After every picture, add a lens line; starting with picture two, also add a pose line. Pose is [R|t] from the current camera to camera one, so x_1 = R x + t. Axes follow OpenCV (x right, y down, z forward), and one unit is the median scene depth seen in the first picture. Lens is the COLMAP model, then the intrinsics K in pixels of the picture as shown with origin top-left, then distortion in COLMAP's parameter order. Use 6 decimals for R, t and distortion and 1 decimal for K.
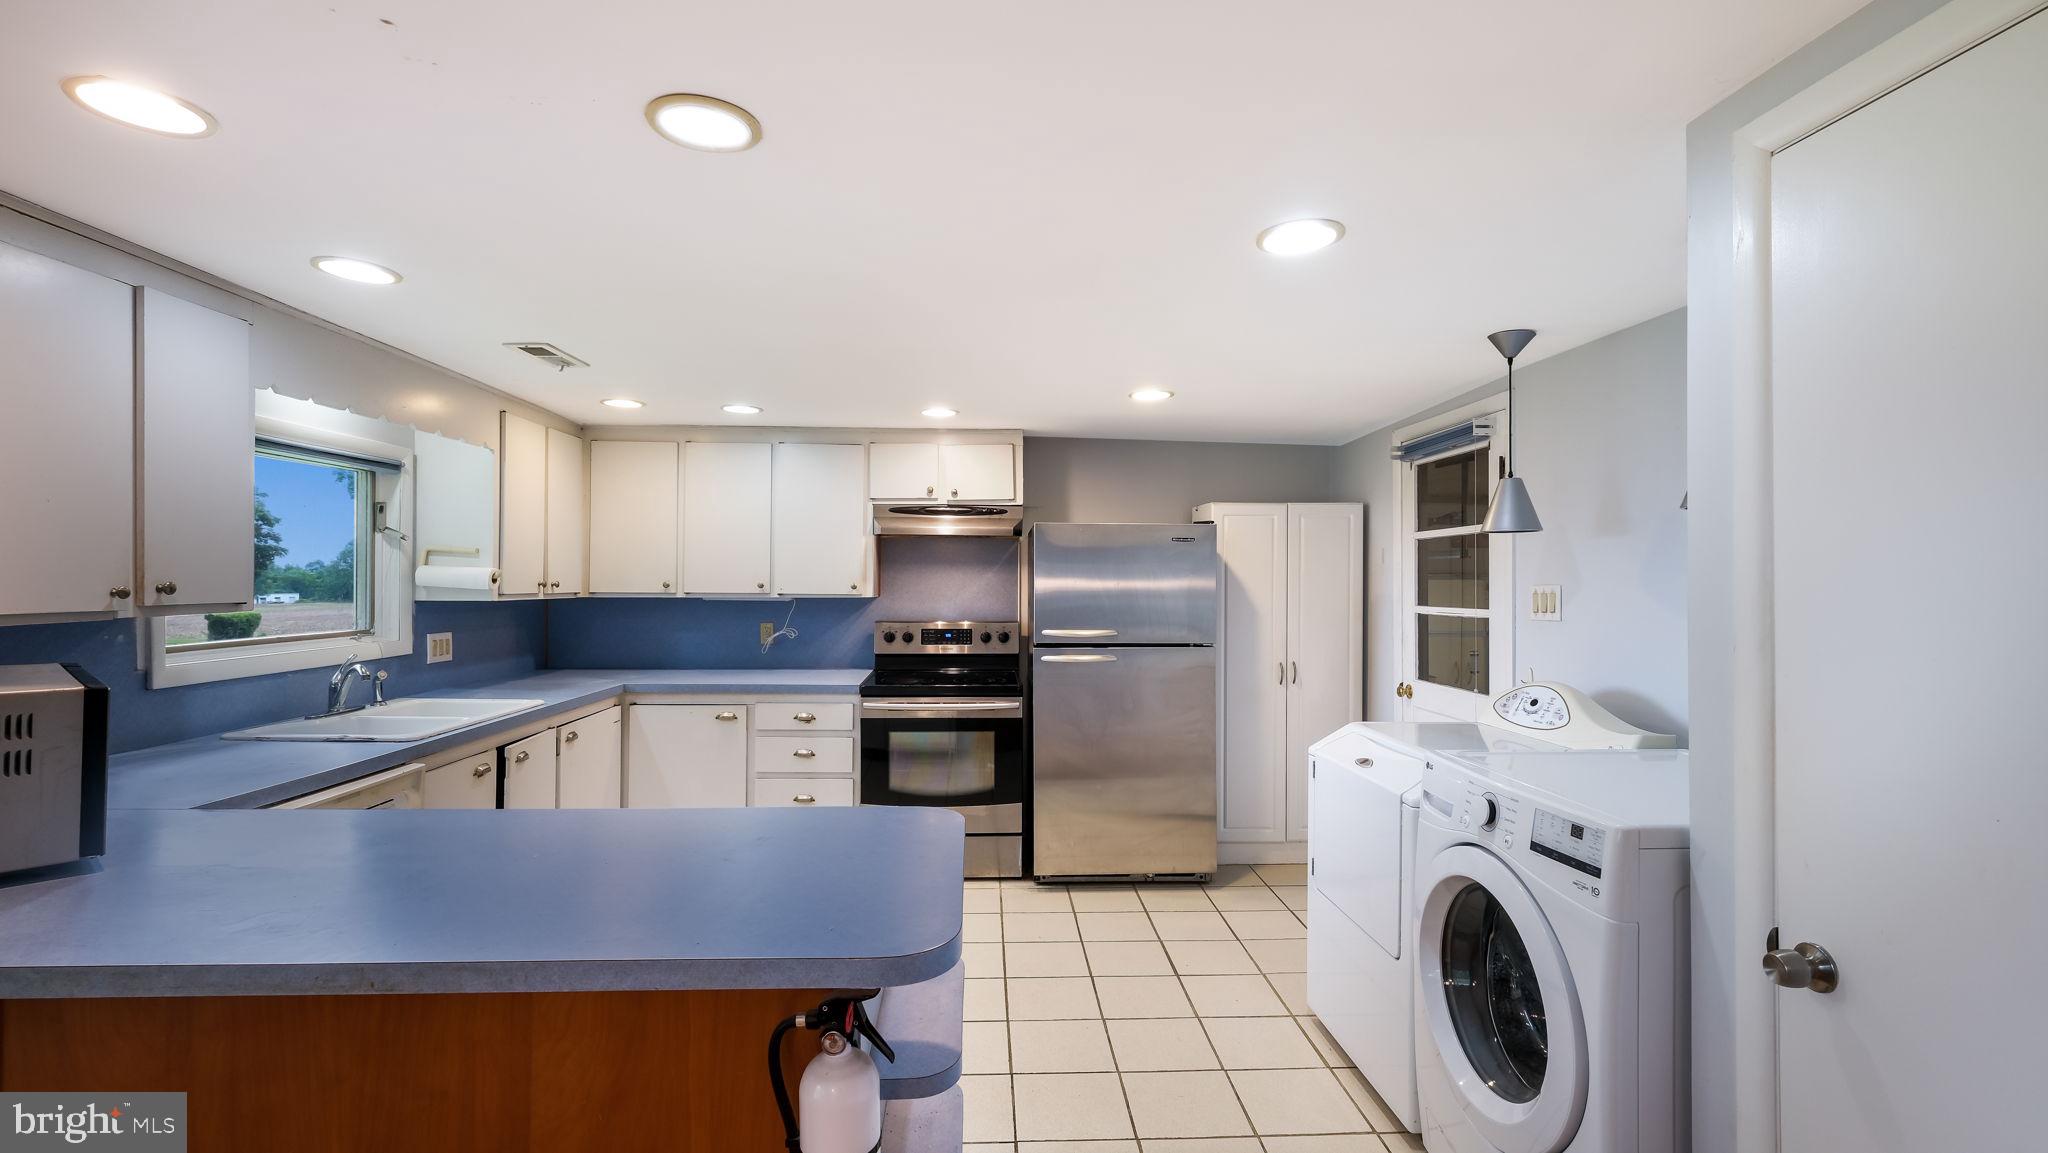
lens RADIAL K [[906.7, 0, 1021.7], [0, 906.7, 569.8], [0, 0, 1]] dist [0.003024, 0.000504]
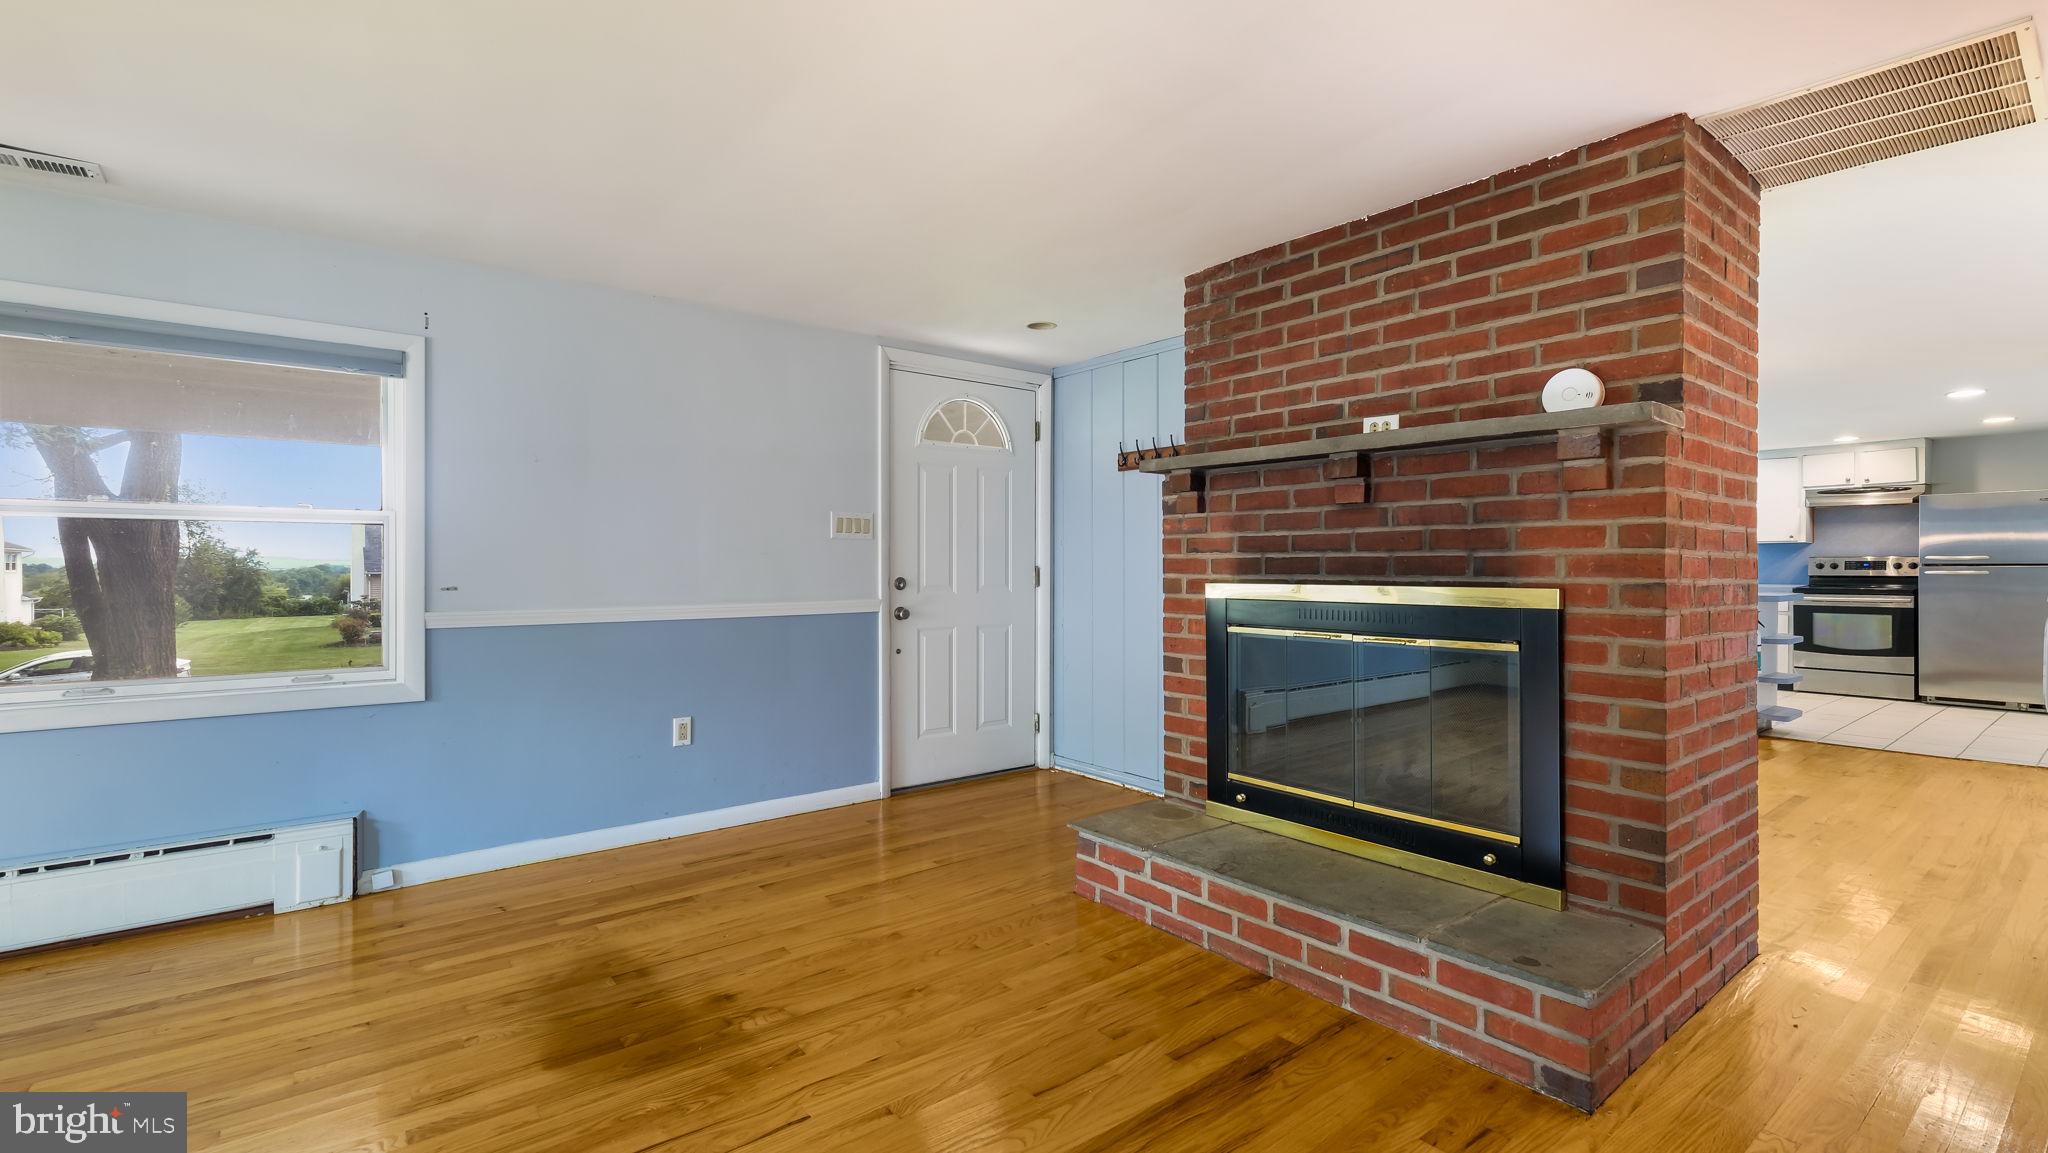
lens RADIAL K [[906.7, 0, 1021.7], [0, 906.7, 569.8], [0, 0, 1]] dist [0.003024, 0.000504]
pose [[0.589698, -0.003053, -0.807618, 0.399089], [0.013158, 0.999896, 0.005827, 0.057981], [0.807516, -0.014063, 0.589677, -1.402281]]
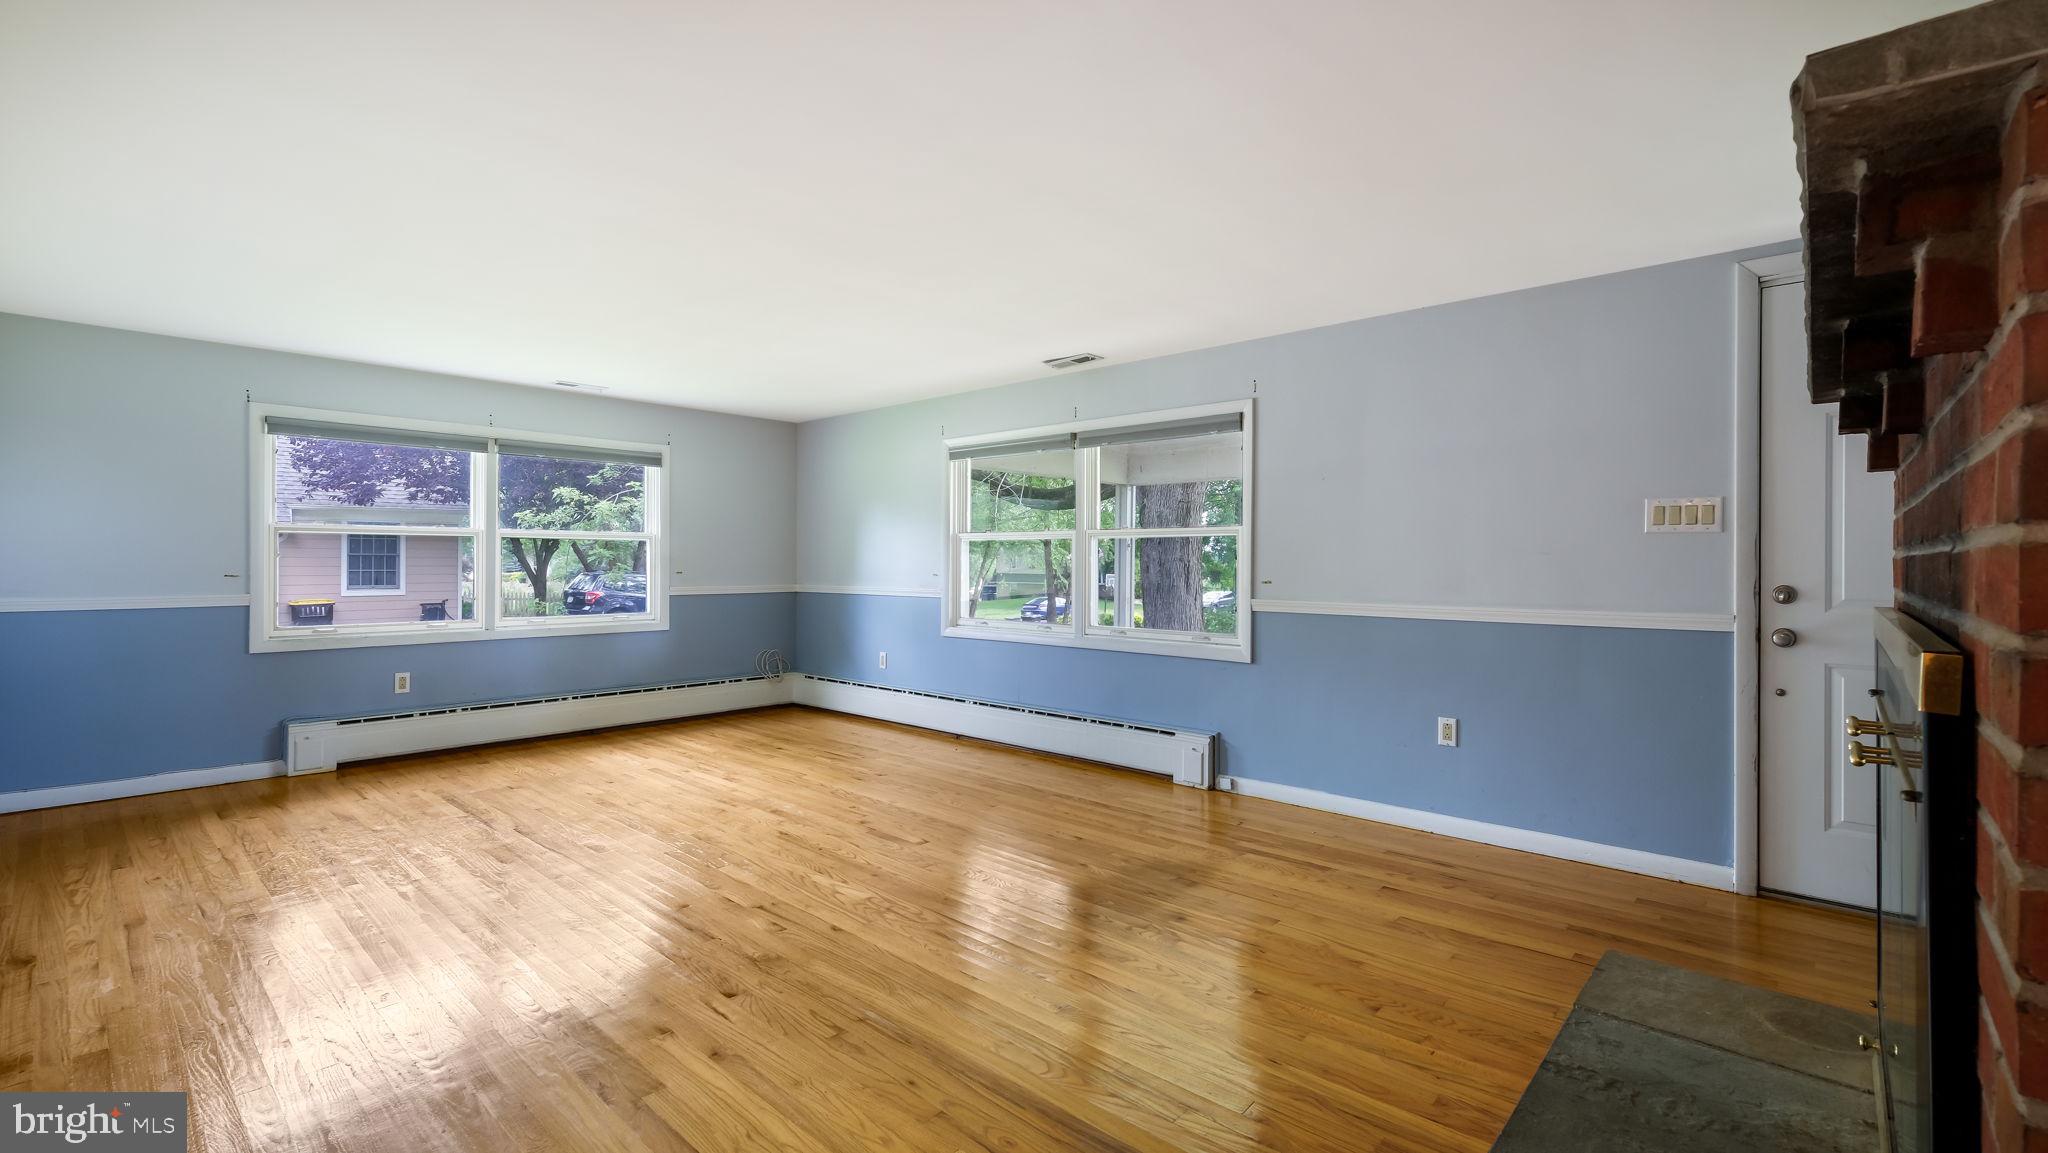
lens RADIAL K [[894.0, 0, 1020.9], [0, 894.0, 565.9], [0, 0, 1]] dist [0.001315, -0.000034]
pose [[-0.709806, -0.005625, -0.704375, 0.402566], [-0.000441, 0.999971, -0.007541, 0.061170], [0.704397, -0.005042, -0.709788, -0.822511]]
